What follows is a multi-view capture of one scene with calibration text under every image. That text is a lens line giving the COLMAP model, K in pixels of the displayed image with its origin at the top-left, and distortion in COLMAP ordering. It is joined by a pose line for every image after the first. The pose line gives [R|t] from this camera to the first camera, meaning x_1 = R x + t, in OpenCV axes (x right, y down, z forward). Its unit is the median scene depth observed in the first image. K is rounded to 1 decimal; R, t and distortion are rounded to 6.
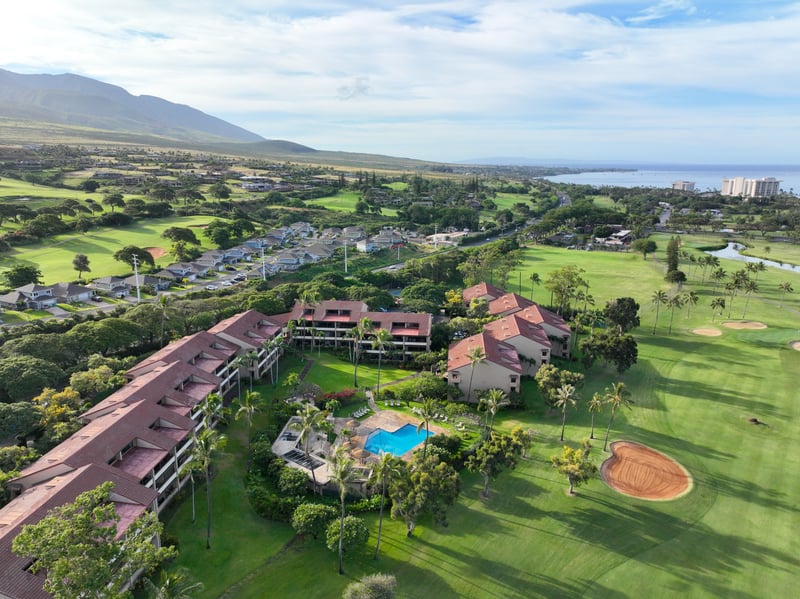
lens RADIAL K [[564.9, 0, 403.2], [0, 564.9, 277.2], [0, 0, 1]] dist [0.002634, 0.013127]
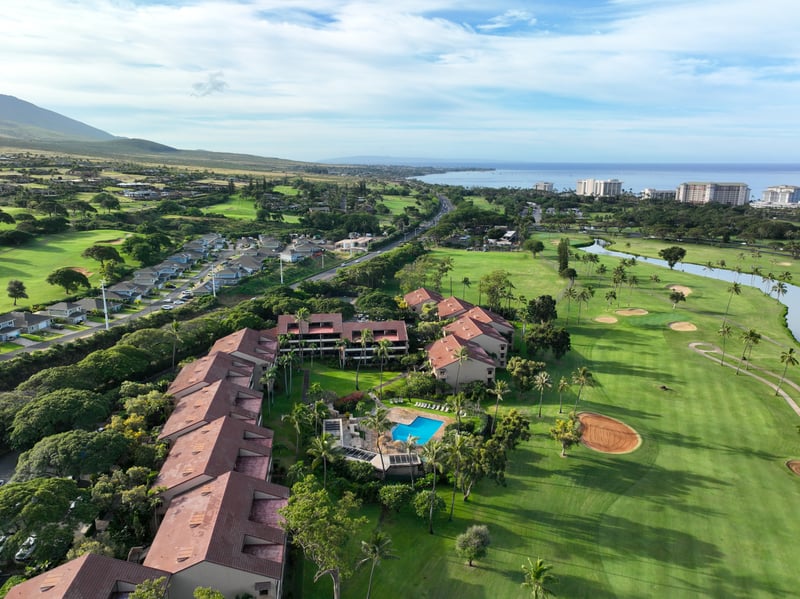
lens RADIAL K [[564.9, 0, 403.2], [0, 564.9, 277.2], [0, 0, 1]] dist [0.002634, 0.013127]
pose [[0.973085, -0.046909, 0.225623, -0.148184], [0.046299, 0.998896, 0.007997, -0.023066], [-0.225749, 0.002664, 0.974182, -0.078497]]
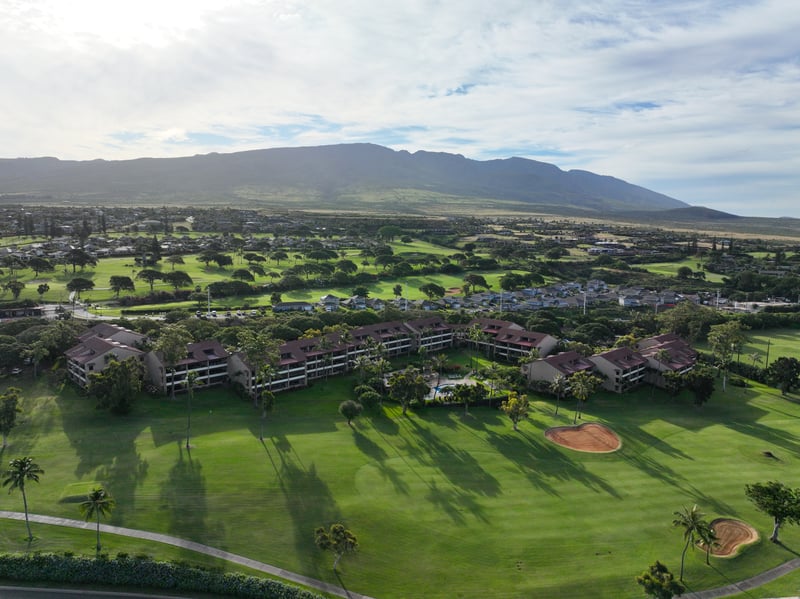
lens RADIAL K [[564.9, 0, 403.2], [0, 564.9, 277.2], [0, 0, 1]] dist [0.002634, 0.013127]
pose [[0.759307, 0.051565, -0.648687, 0.474657], [-0.127469, 0.989329, -0.070563, 0.049424], [0.638126, 0.136267, 0.757777, -0.206642]]
